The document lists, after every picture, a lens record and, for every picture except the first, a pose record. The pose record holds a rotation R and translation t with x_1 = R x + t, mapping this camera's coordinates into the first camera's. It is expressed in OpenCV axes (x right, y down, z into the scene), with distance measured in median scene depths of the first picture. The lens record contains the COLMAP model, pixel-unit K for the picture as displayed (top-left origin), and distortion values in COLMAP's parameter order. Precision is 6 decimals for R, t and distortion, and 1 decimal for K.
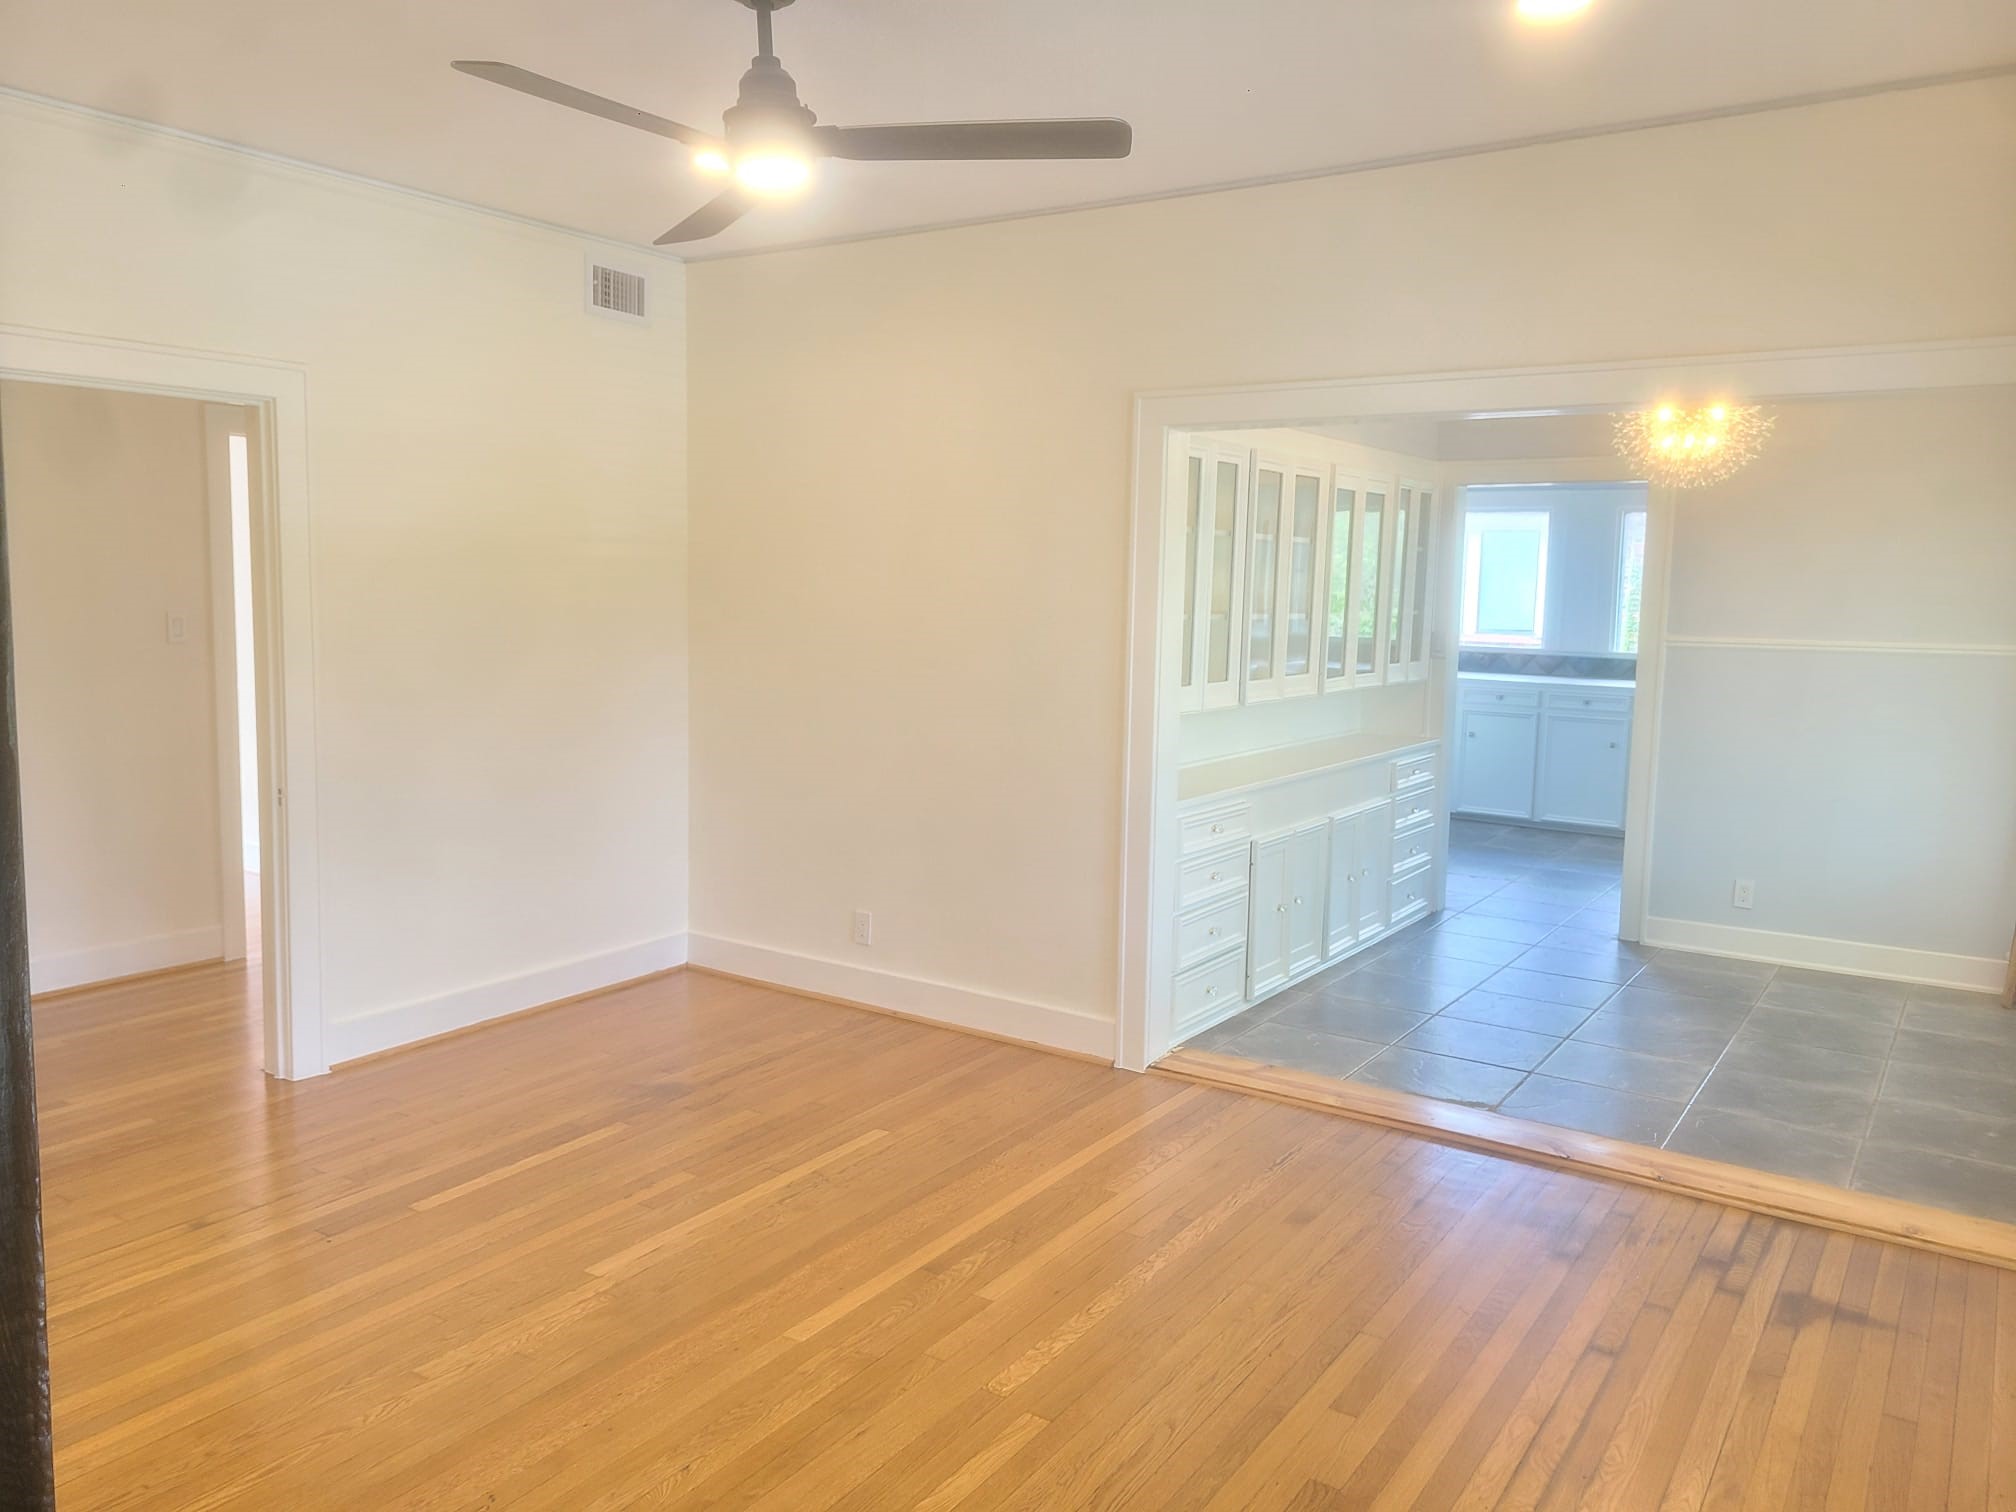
lens RADIAL K [[1521.8, 0, 968.8], [0, 1521.8, 734.6], [0, 0, 1]] dist [0.050130, -0.030667]
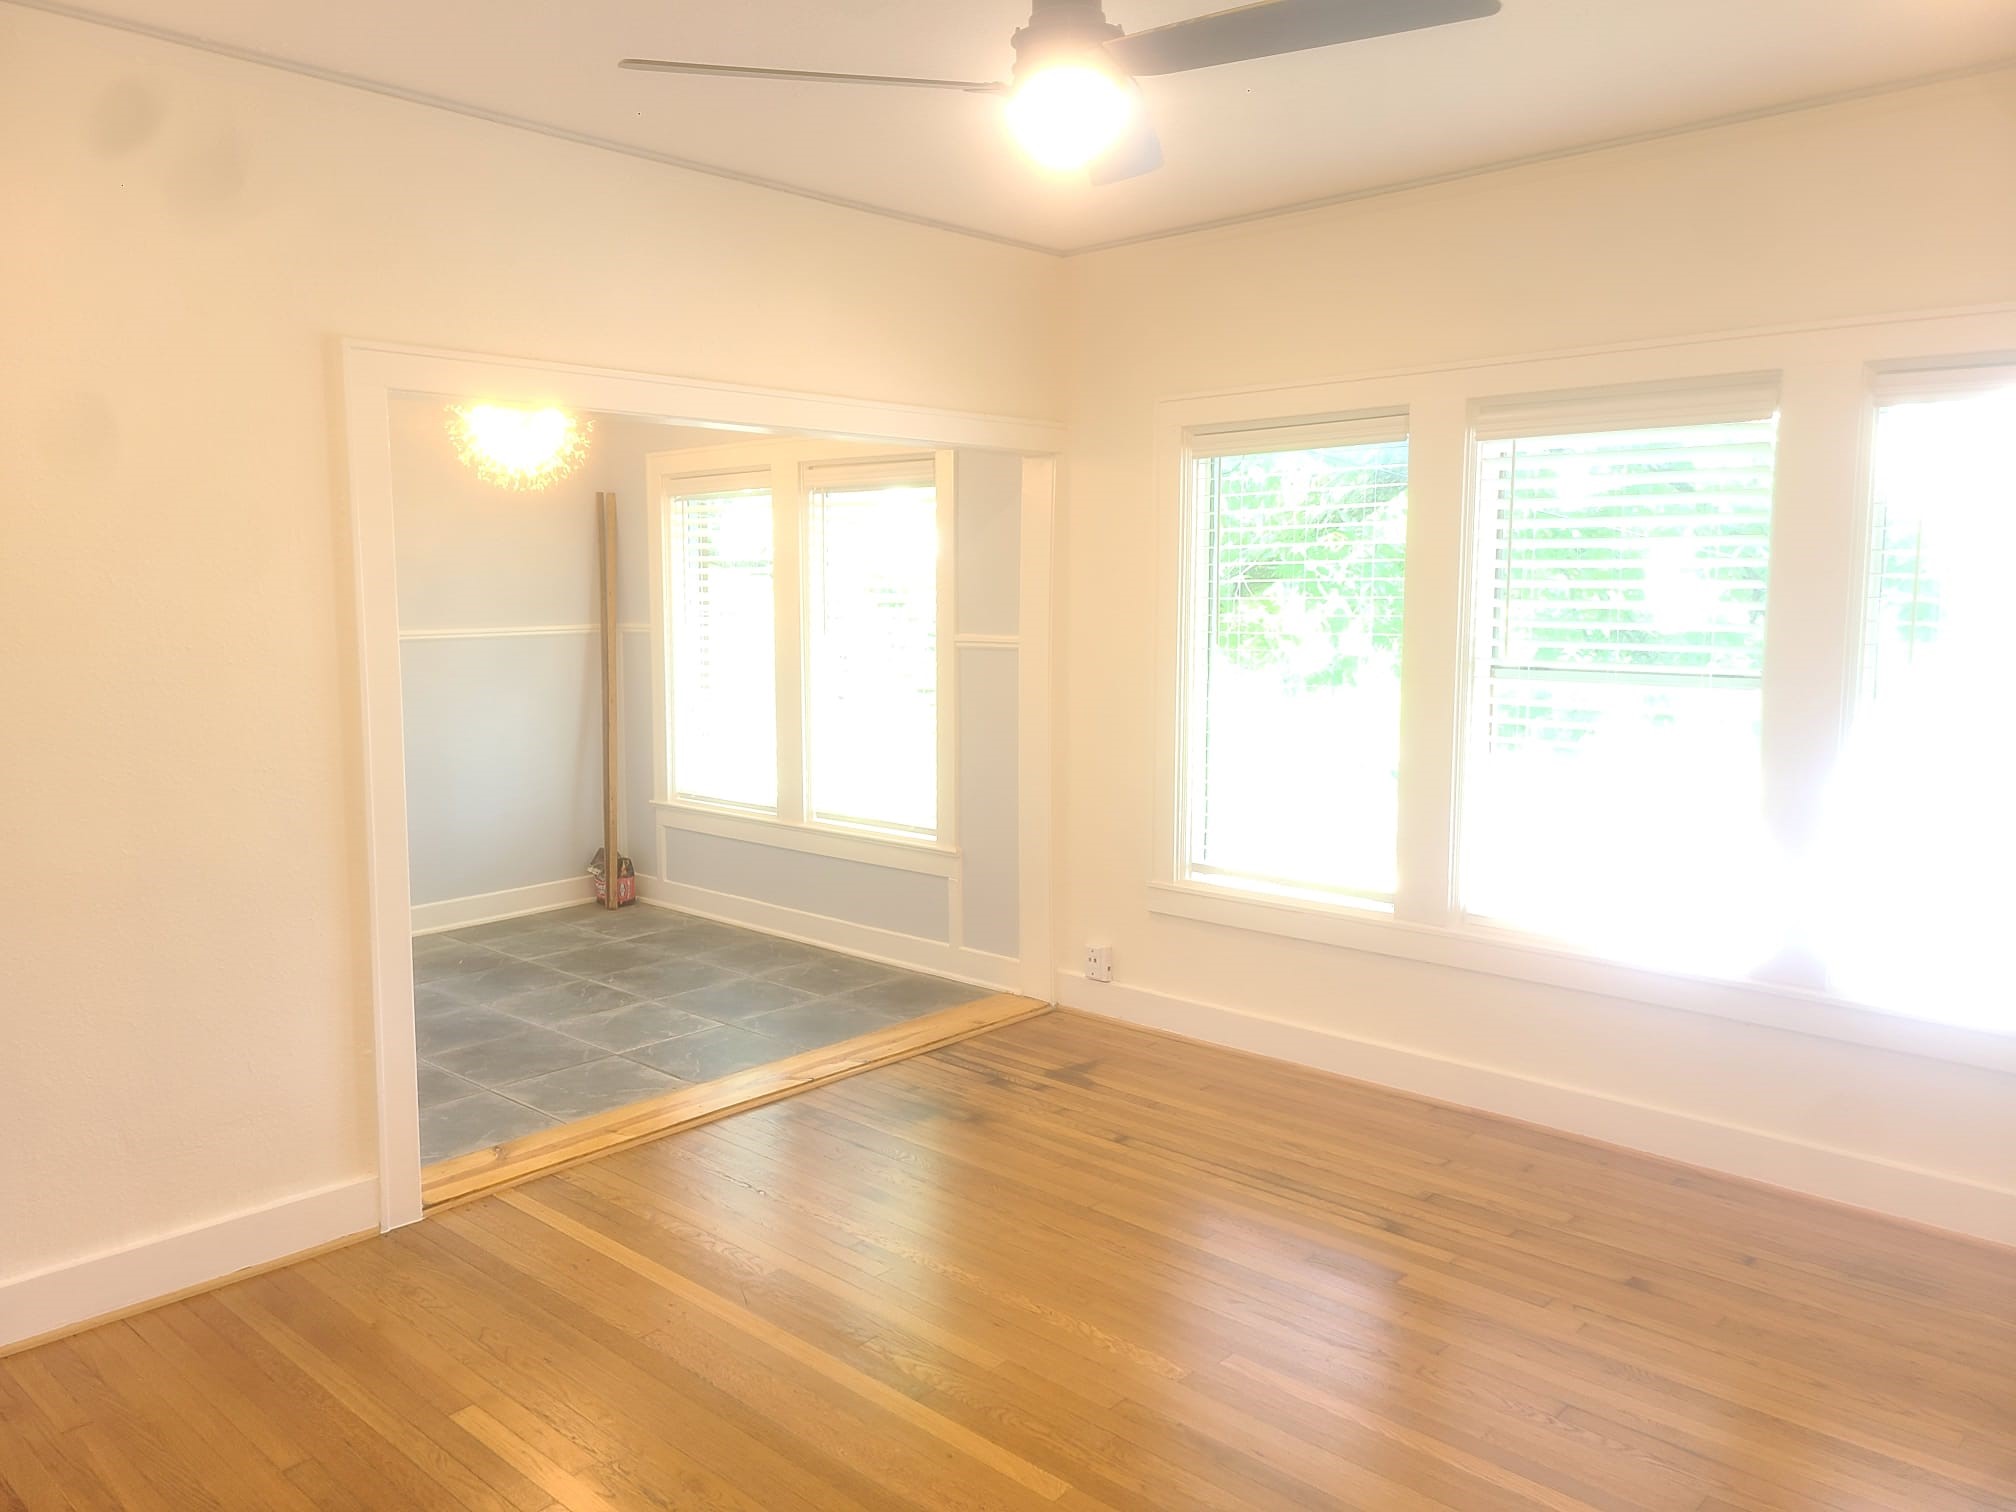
lens RADIAL K [[1521.8, 0, 1011.5], [0, 1521.8, 761.6], [0, 0, 1]] dist [0.050130, -0.030667]
pose [[0.140543, -0.139984, 0.980129, -0.647782], [0.112602, 0.985791, 0.124646, -0.081407], [-0.983651, 0.092847, 0.154308, 0.626916]]
